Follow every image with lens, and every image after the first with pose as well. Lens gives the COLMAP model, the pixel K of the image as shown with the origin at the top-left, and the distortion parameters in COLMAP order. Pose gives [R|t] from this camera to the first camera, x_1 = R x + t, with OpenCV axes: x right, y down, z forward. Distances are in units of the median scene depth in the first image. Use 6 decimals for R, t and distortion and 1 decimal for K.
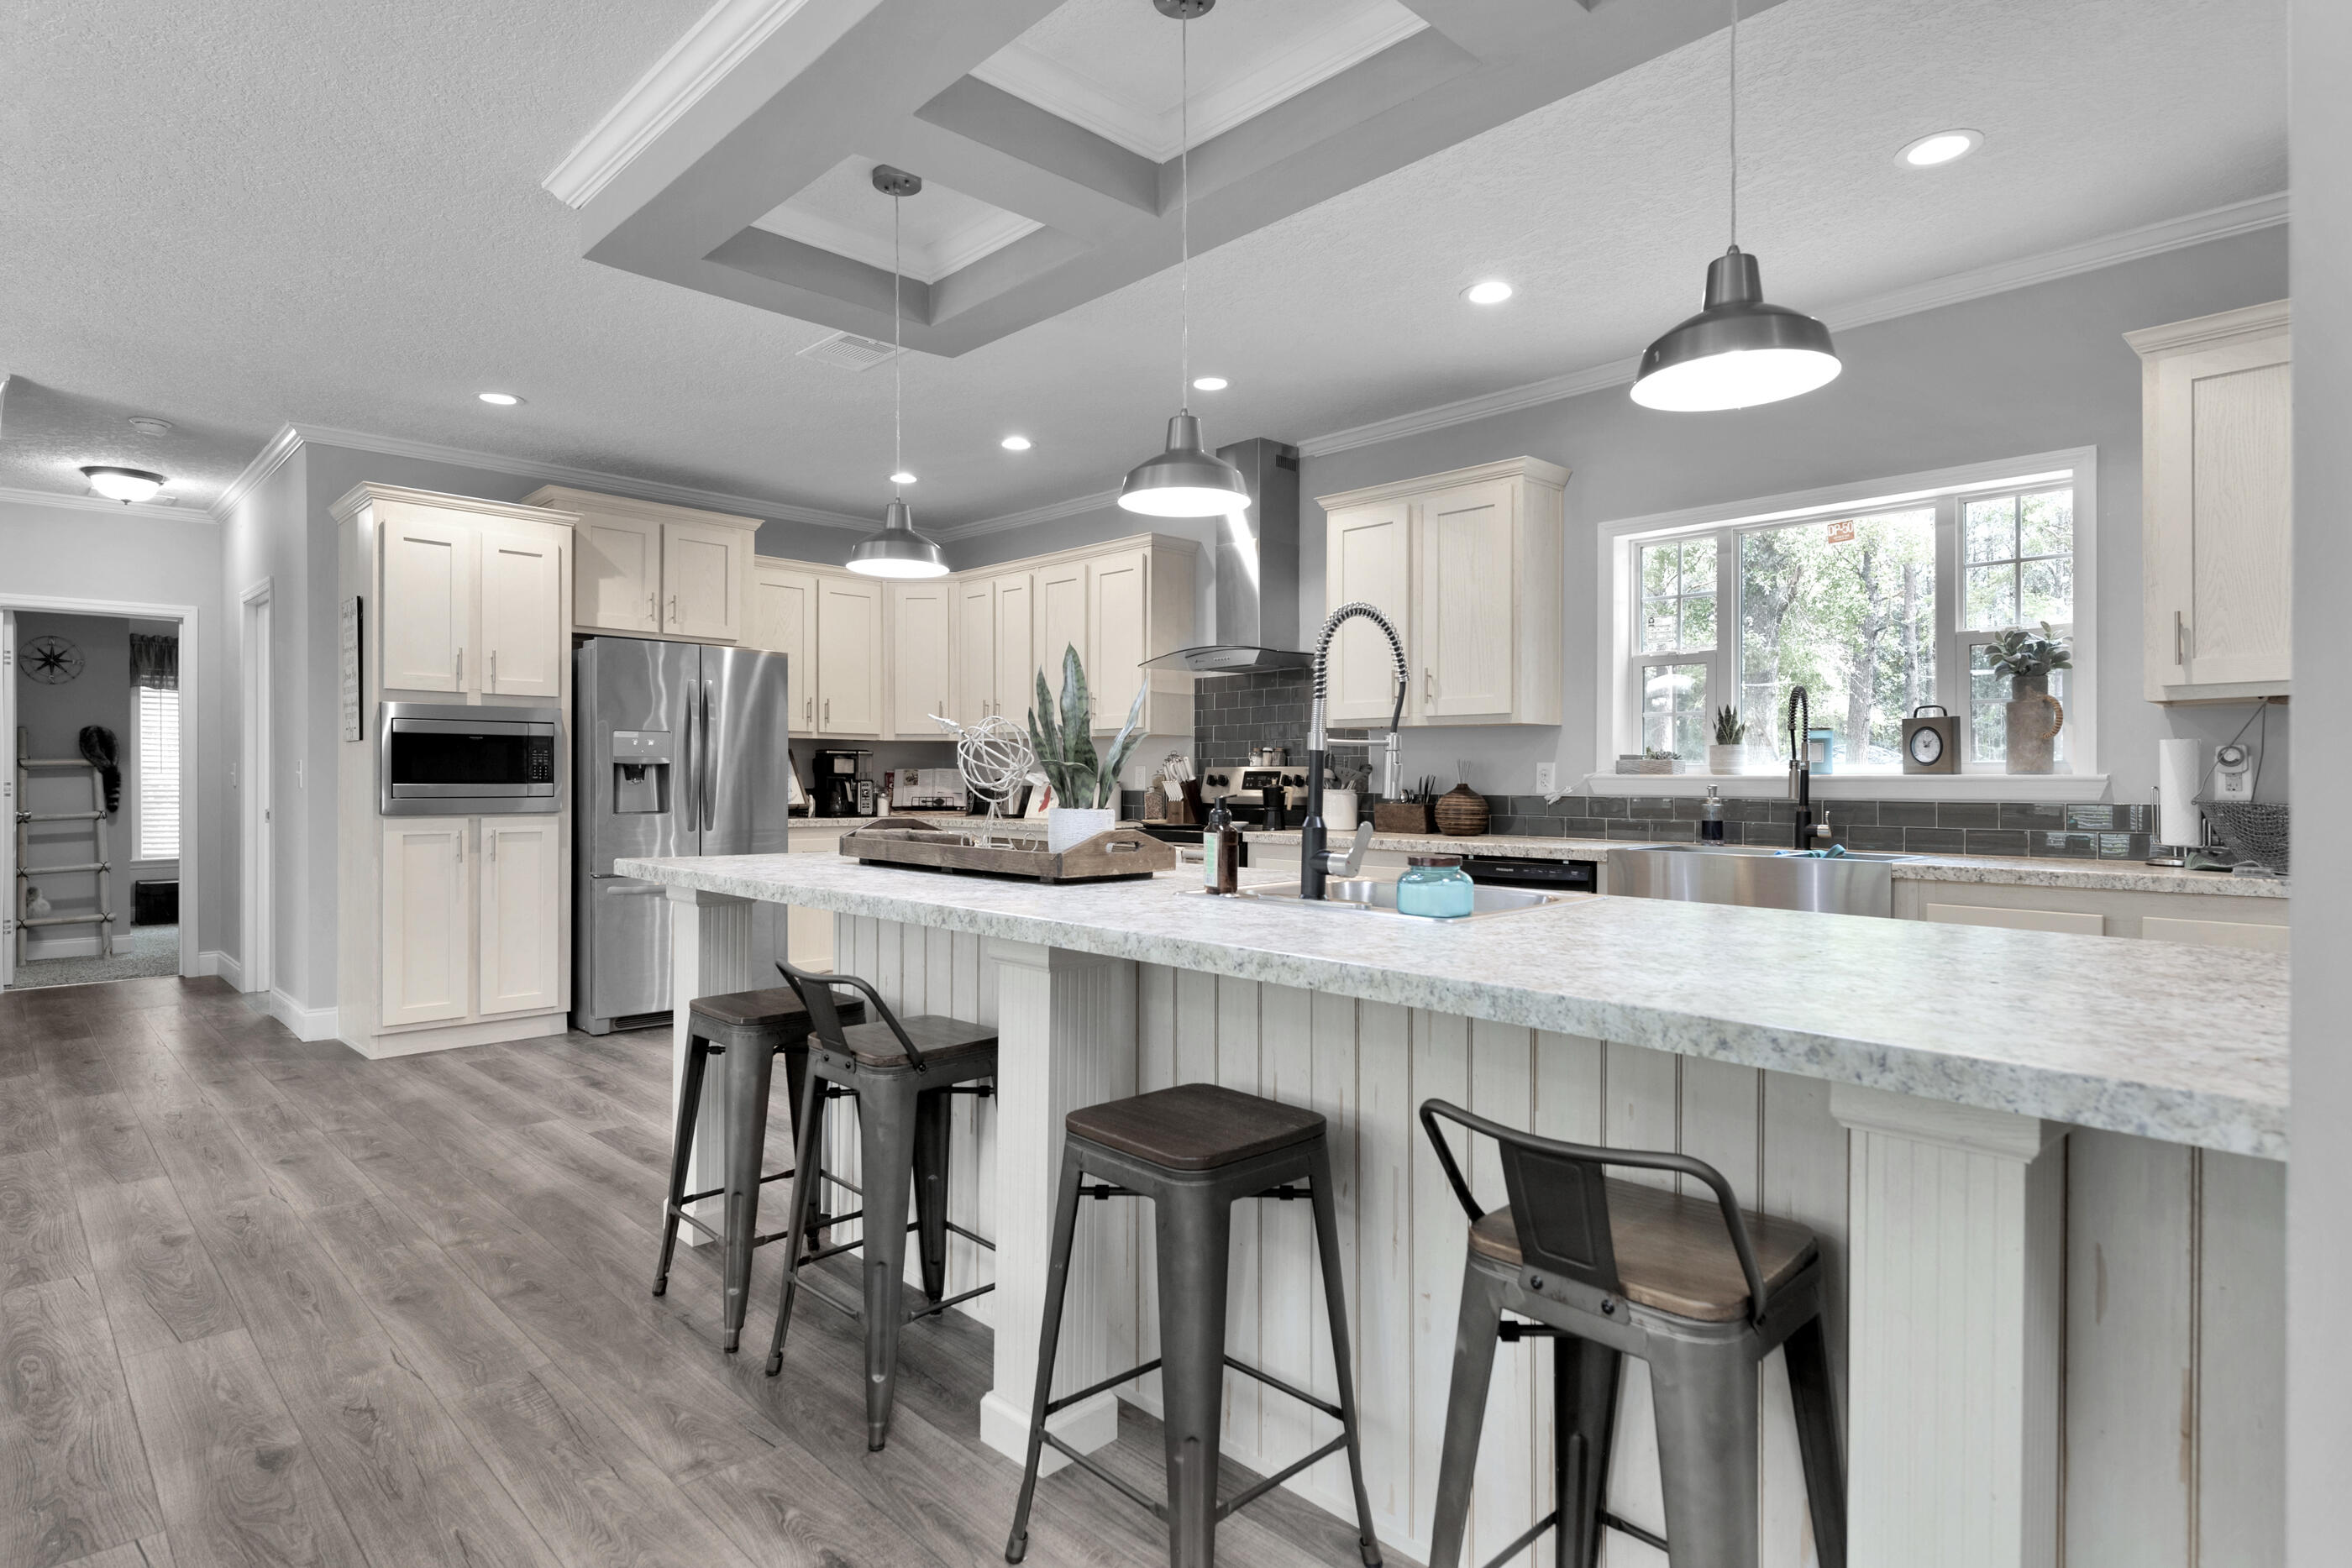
lens RADIAL K [[1242.6, 0, 1163.1], [0, 1242.6, 784.8], [0, 0, 1]] dist [-0.003356, -0.000501]
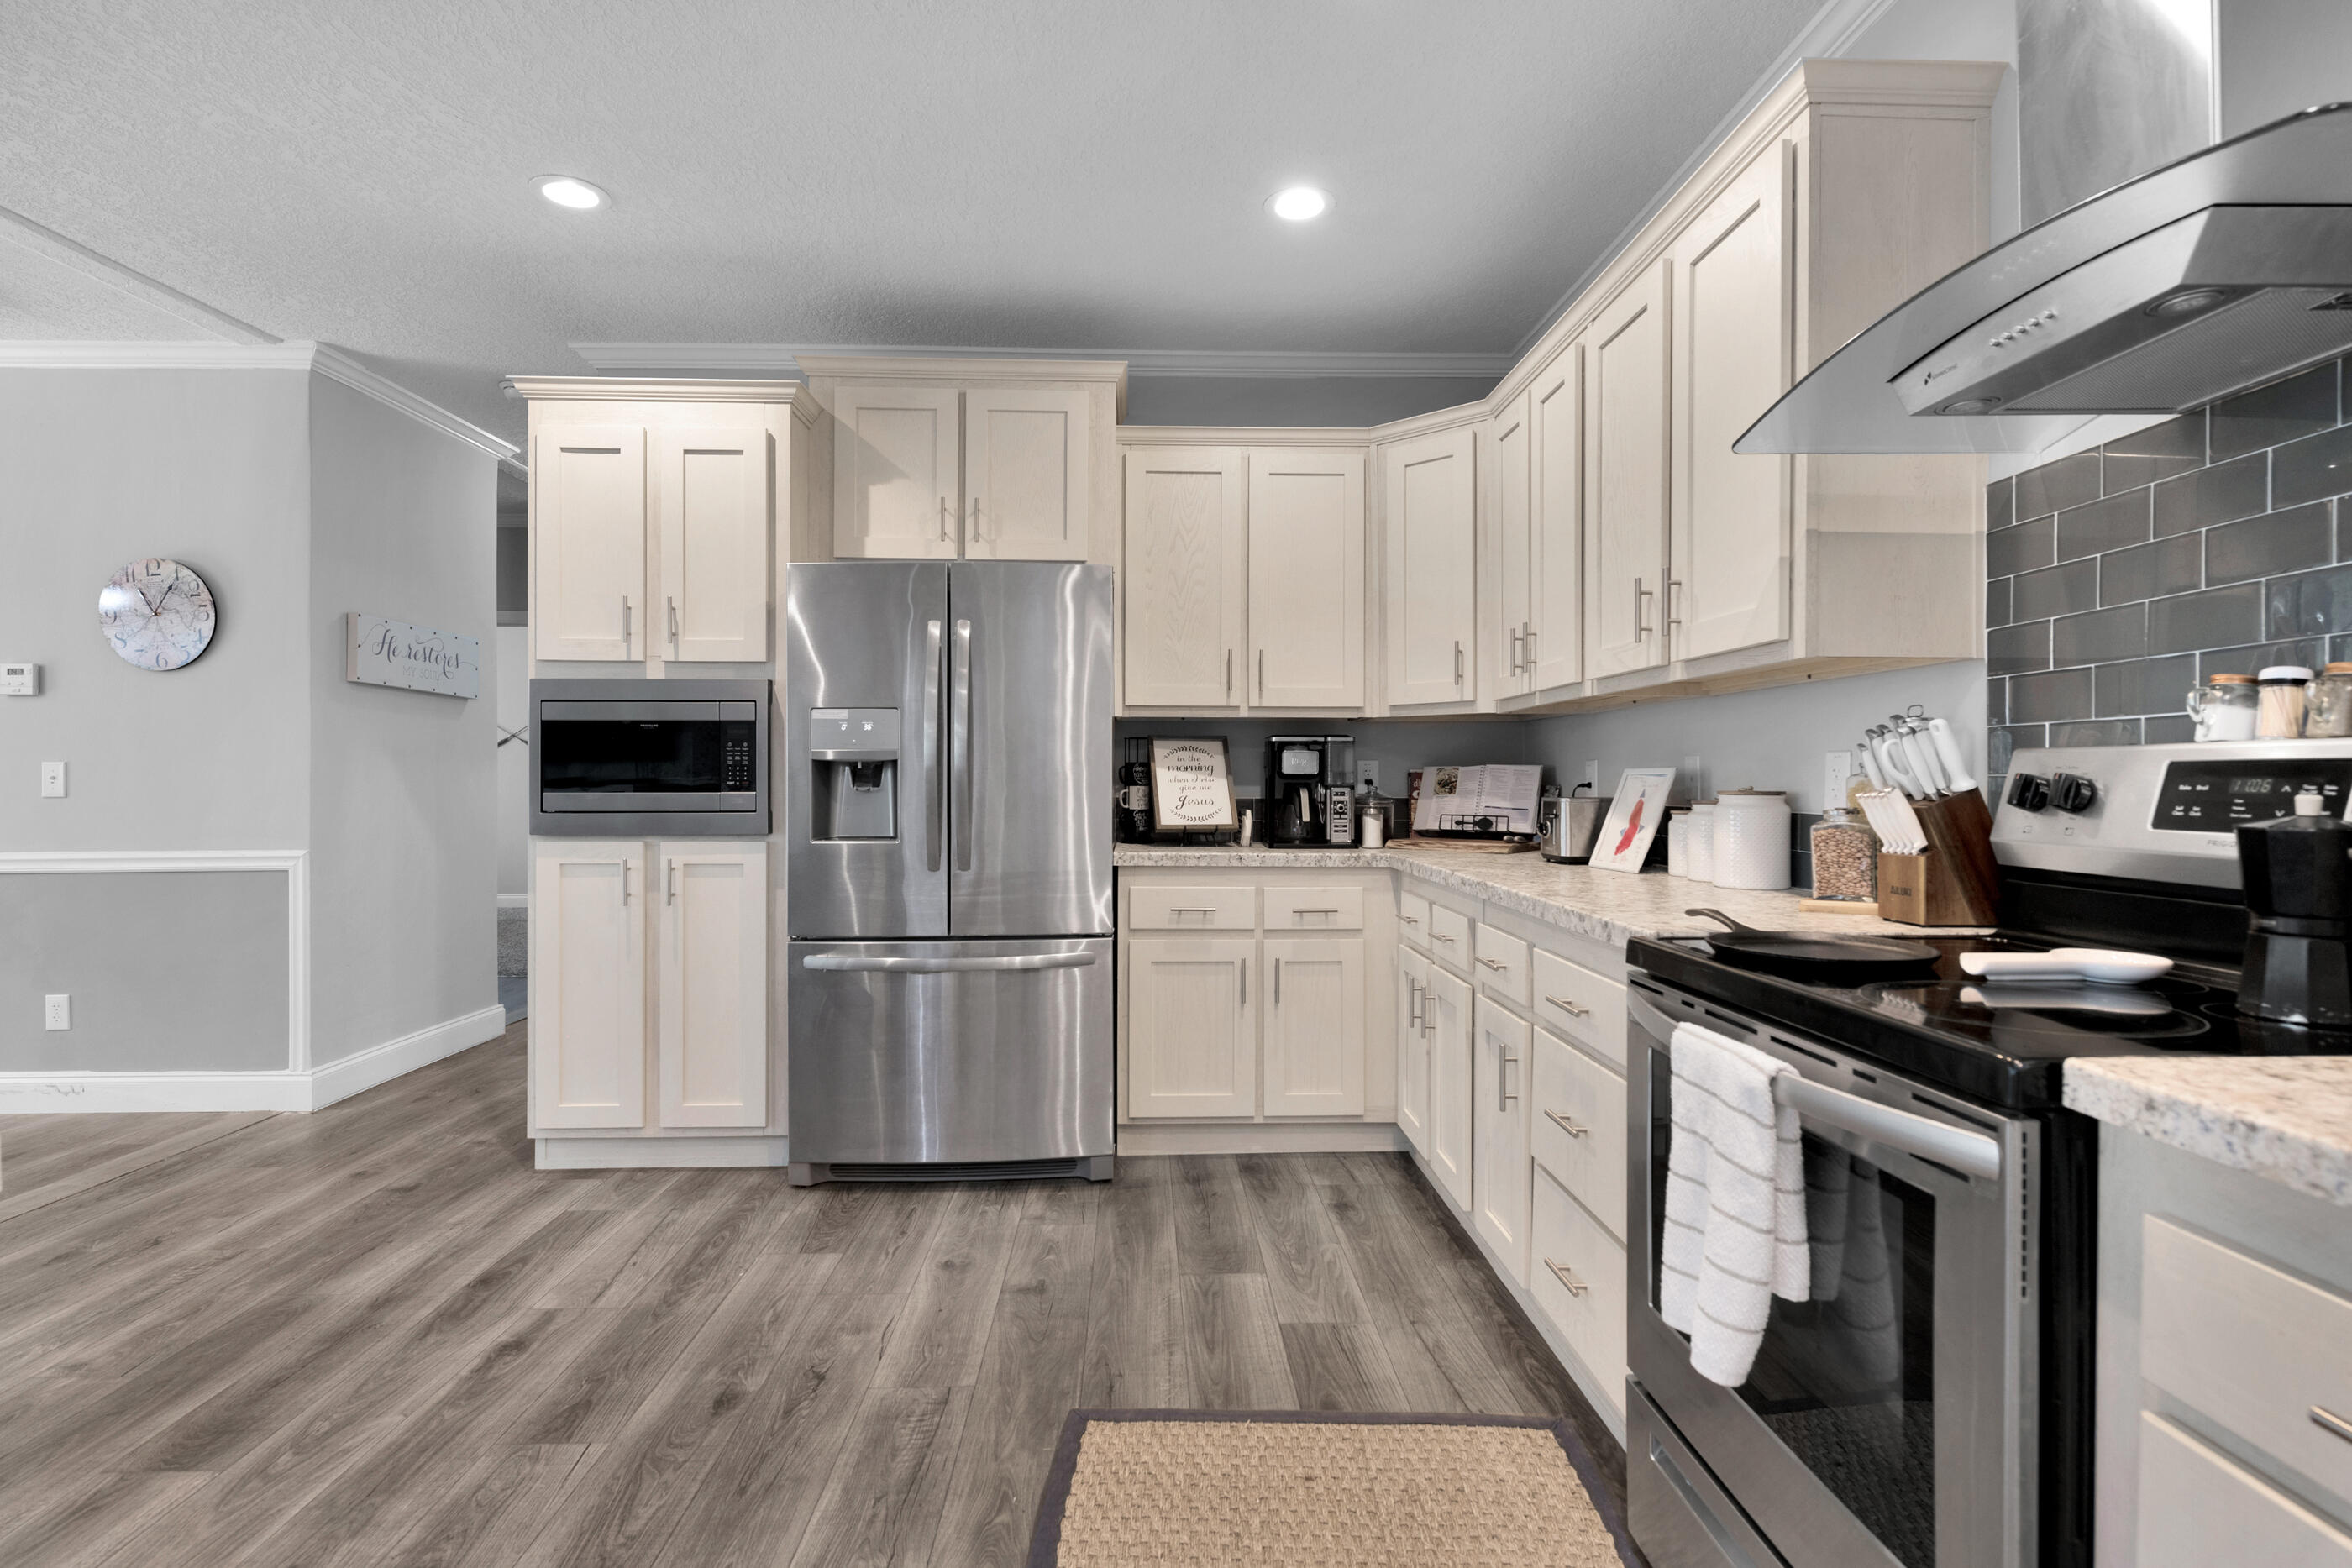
lens RADIAL K [[1105.8, 0, 1166.8], [0, 1105.8, 779.2], [0, 0, 1]] dist [0.000096, -0.000387]
pose [[0.737928, -0.001231, -0.674879, 0.070706], [-0.002147, 0.999989, -0.004172, -0.005578], [0.674876, 0.004528, 0.737917, 0.707539]]
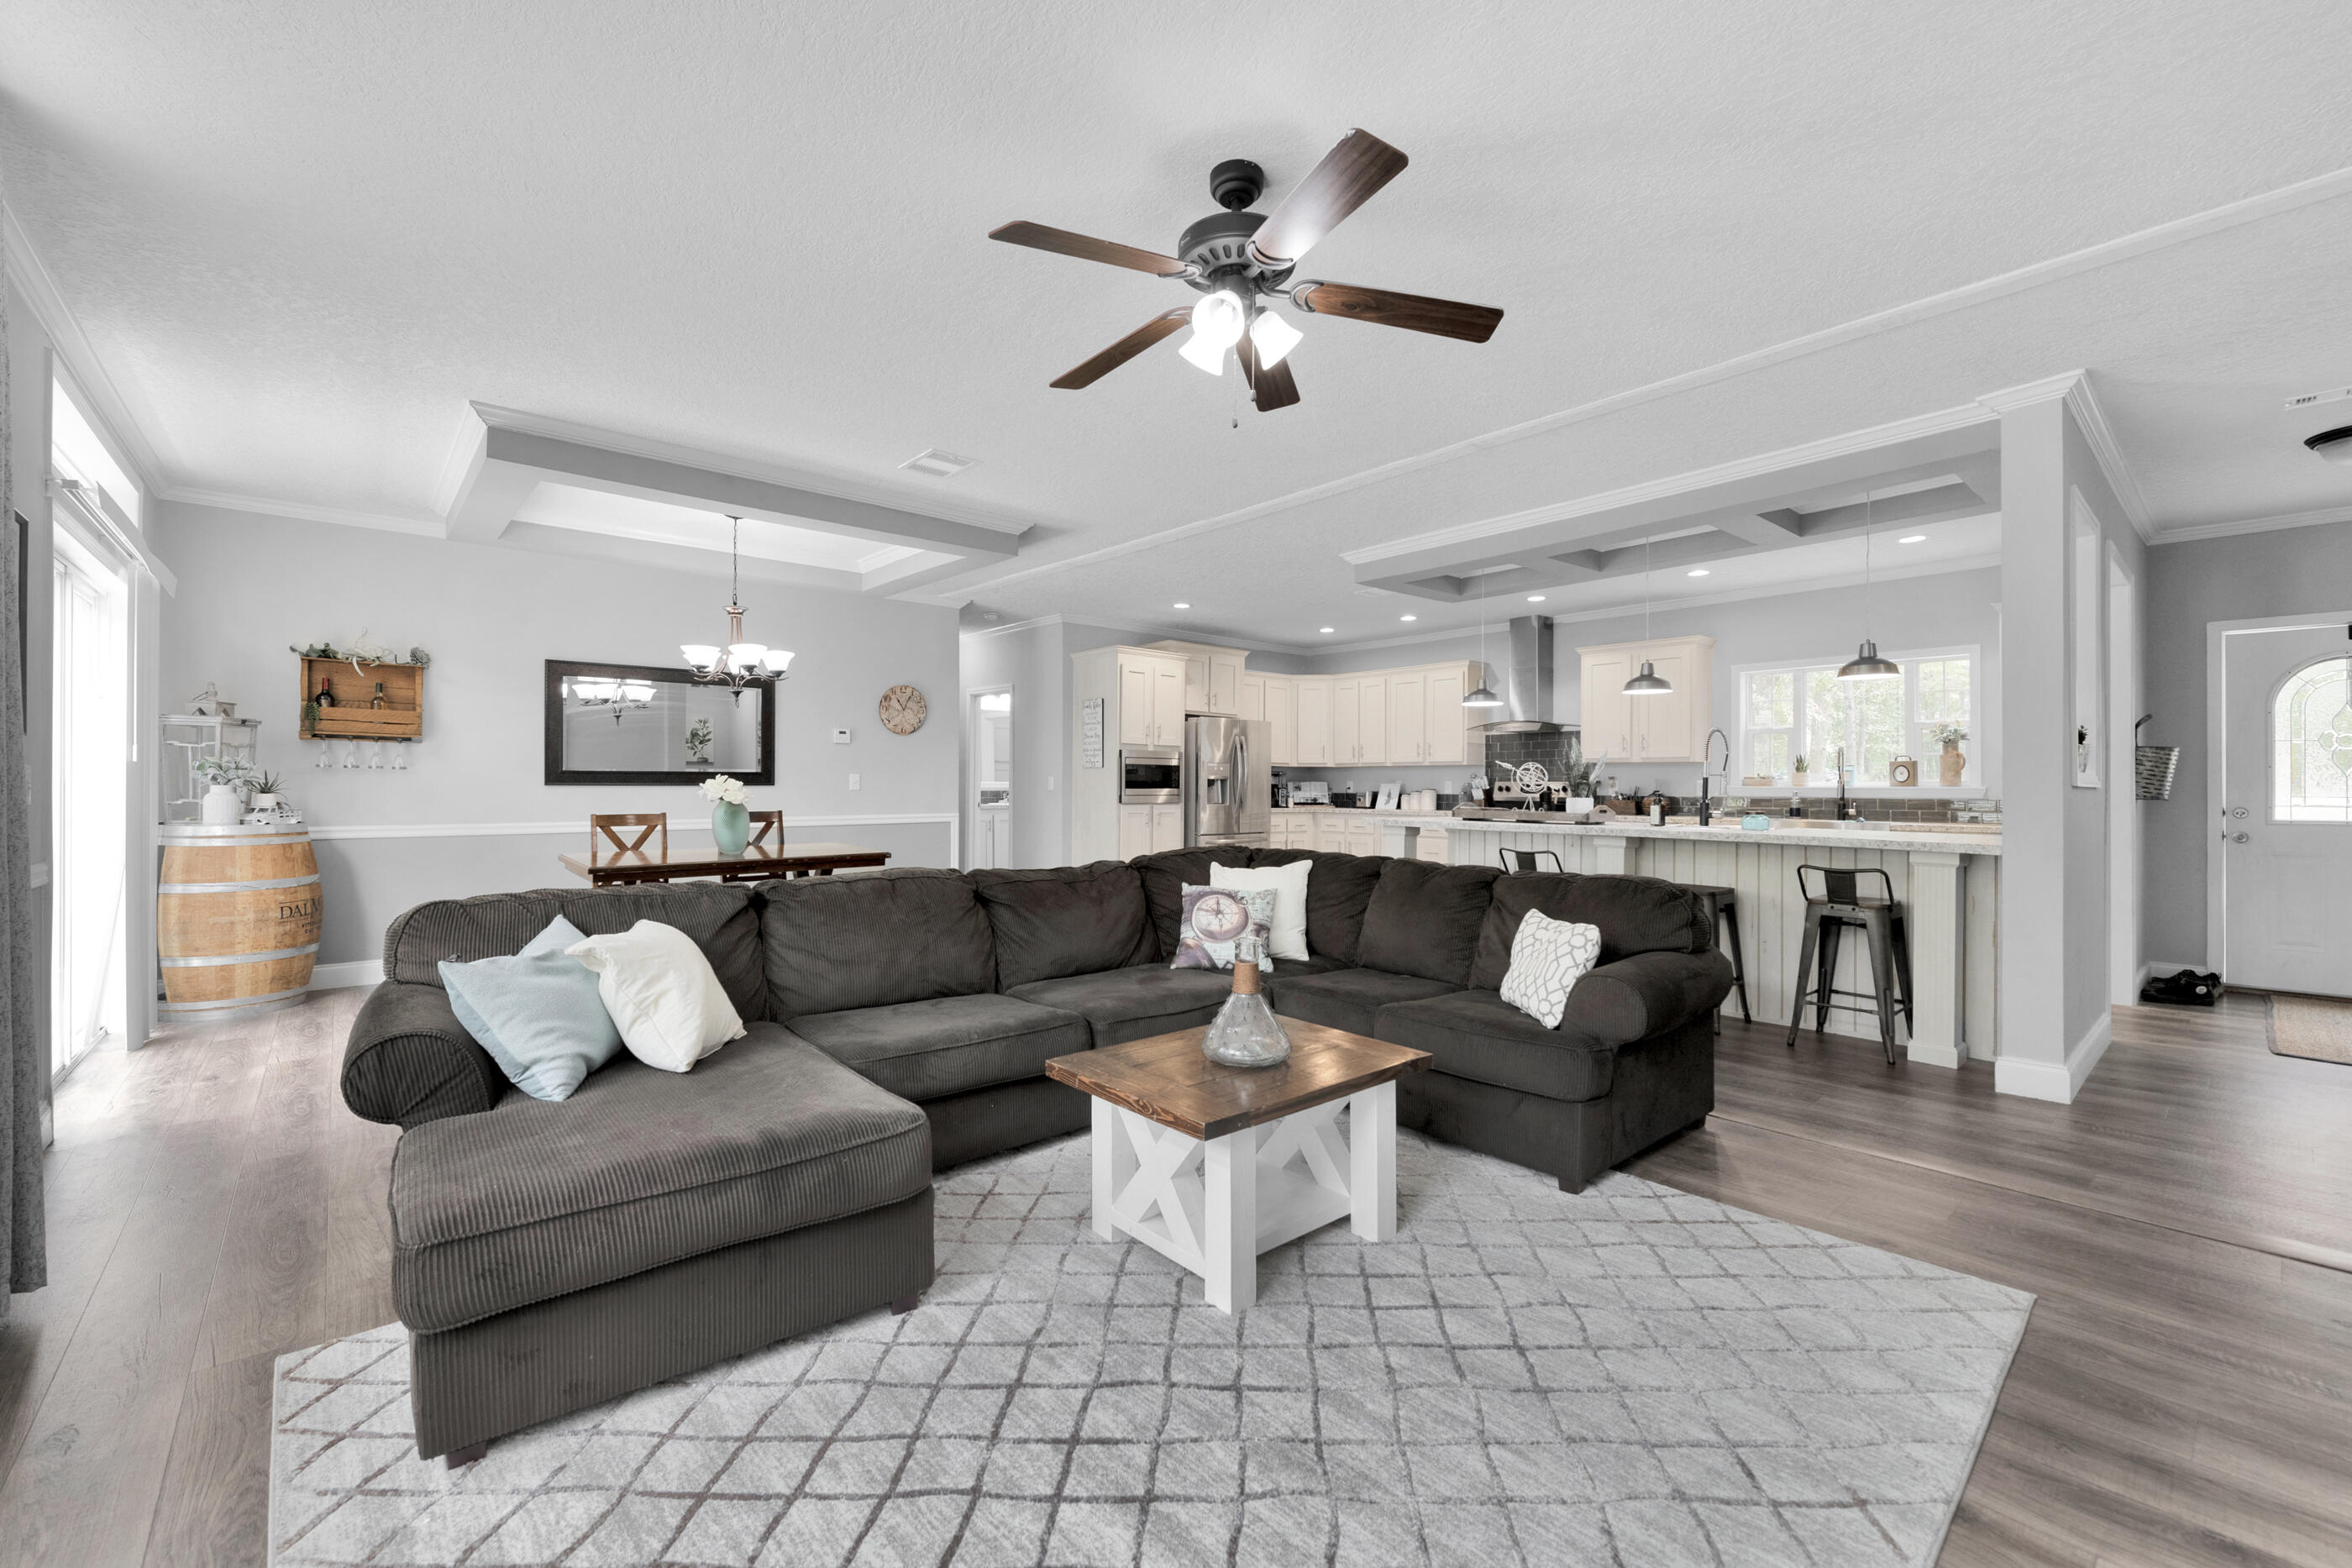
lens RADIAL K [[978.5, 0, 1155.1], [0, 978.5, 781.0], [0, 0, 1]] dist [0.001611, -0.003869]
pose [[0.997682, 0.004009, -0.067928, -0.421289], [-0.004928, 0.999899, -0.013367, 0.007952], [0.067868, 0.013671, 0.997601, -0.589314]]
